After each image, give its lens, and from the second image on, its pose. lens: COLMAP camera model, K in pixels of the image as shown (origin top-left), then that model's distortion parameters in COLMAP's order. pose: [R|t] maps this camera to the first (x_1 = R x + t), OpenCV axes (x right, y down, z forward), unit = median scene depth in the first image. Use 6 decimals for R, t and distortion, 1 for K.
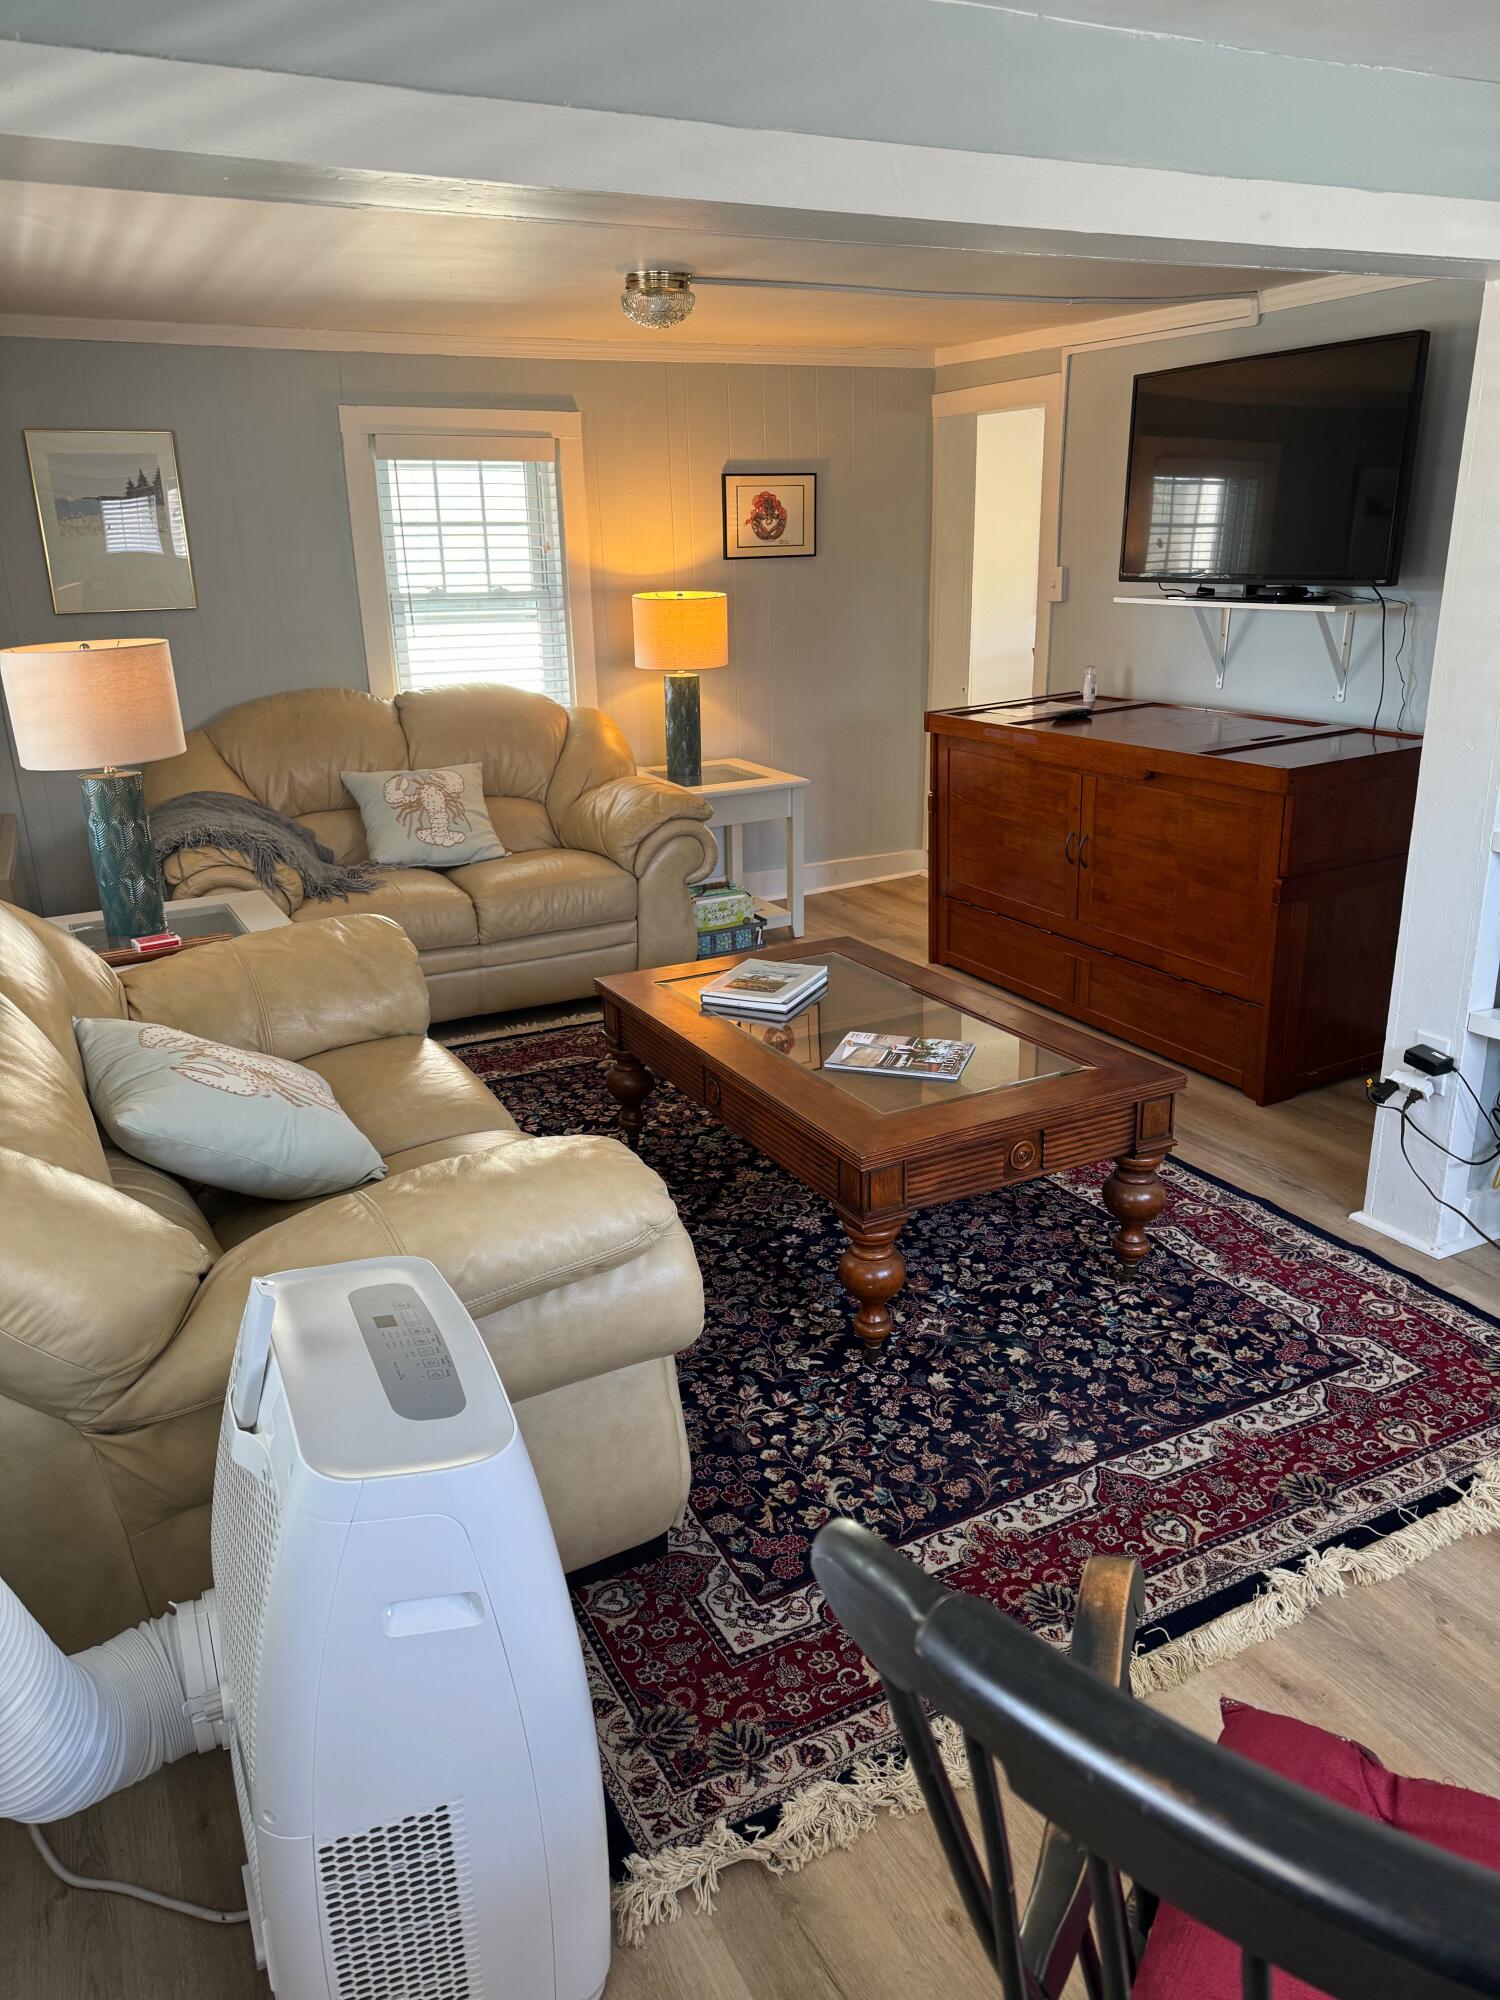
lens RADIAL K [[1403.9, 0, 741.7], [0, 1403.9, 1005.9], [0, 0, 1]] dist [0.044093, -0.050277]
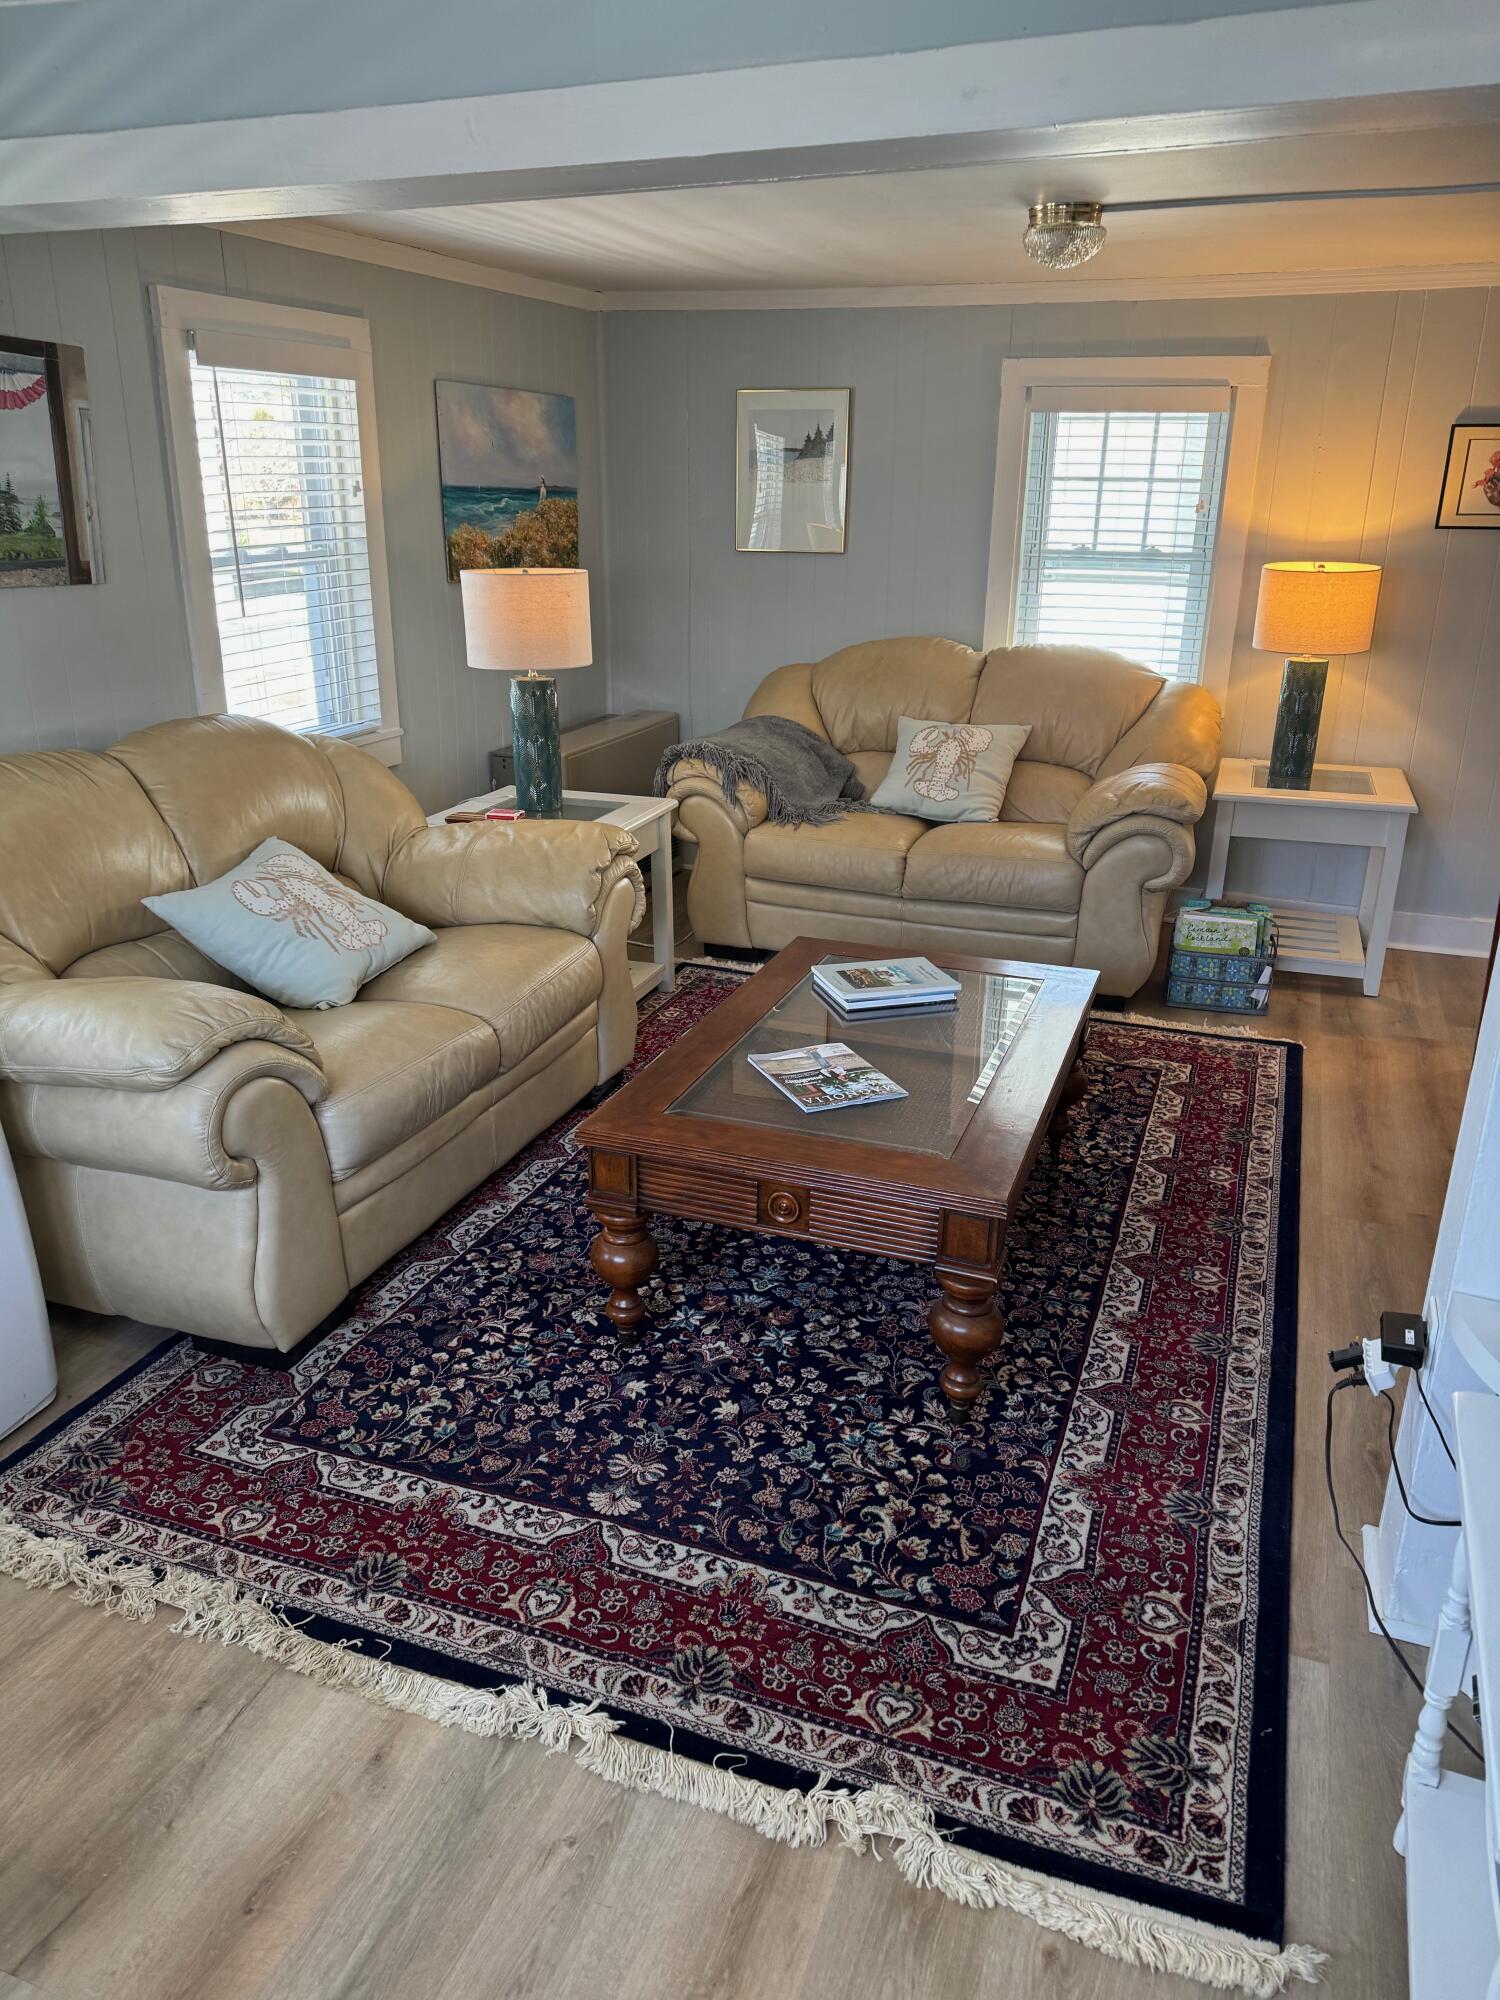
lens RADIAL K [[1403.9, 0, 747.7], [0, 1403.9, 1003.0], [0, 0, 1]] dist [0.044093, -0.050277]
pose [[0.666657, 0.278529, -0.691369, 0.722562], [-0.256143, 0.956676, 0.138425, -0.128548], [0.699971, 0.084807, 0.709118, 0.319766]]
